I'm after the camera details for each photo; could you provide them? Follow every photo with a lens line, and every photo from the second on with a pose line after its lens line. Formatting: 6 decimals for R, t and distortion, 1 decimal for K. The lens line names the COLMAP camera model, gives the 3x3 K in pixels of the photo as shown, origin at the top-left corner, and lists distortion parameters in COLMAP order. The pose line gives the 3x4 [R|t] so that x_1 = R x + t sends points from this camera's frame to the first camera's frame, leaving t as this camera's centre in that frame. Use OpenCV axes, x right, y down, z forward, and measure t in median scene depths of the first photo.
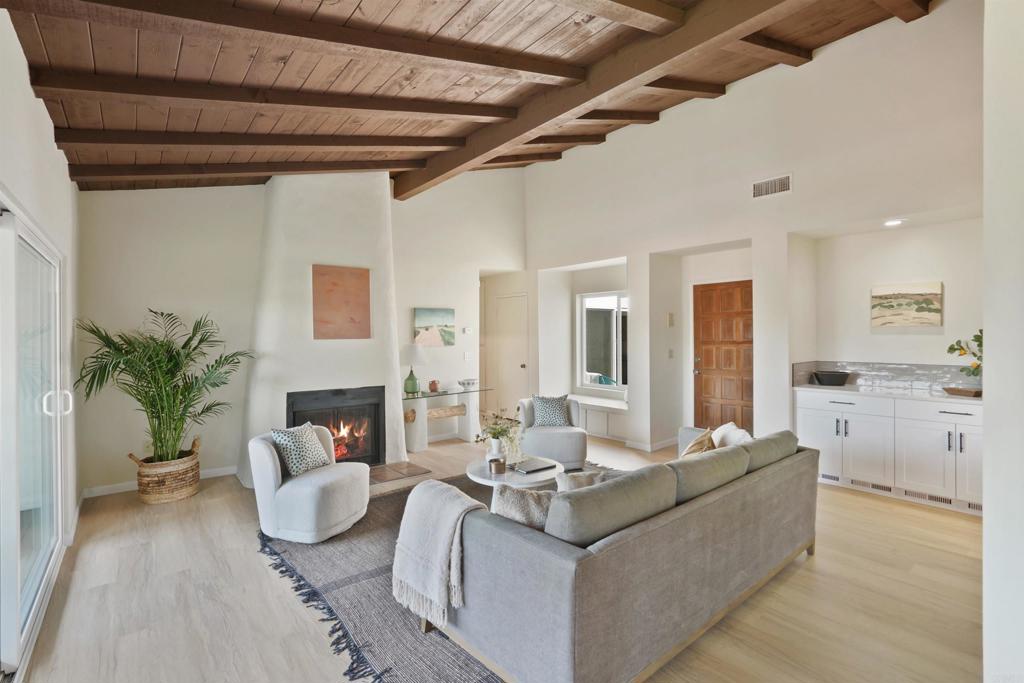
lens RADIAL K [[479.1, 0, 515.8], [0, 479.1, 333.8], [0, 0, 1]] dist [-0.029757, 0.000148]
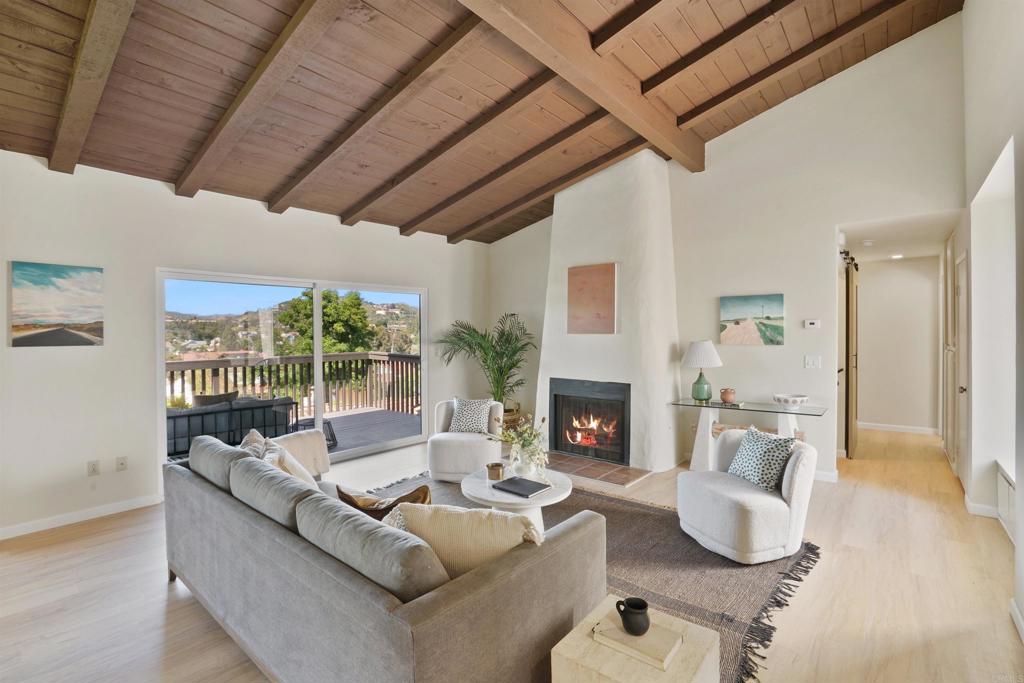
lens RADIAL K [[479.8, 0, 504.3], [0, 479.8, 340.1], [0, 0, 1]] dist [-0.013515, 0.000469]
pose [[0.170414, 0.022920, -0.985106, 0.567230], [0.001824, 0.999720, 0.023575, -0.000678], [0.985371, -0.005814, 0.170324, 0.547417]]
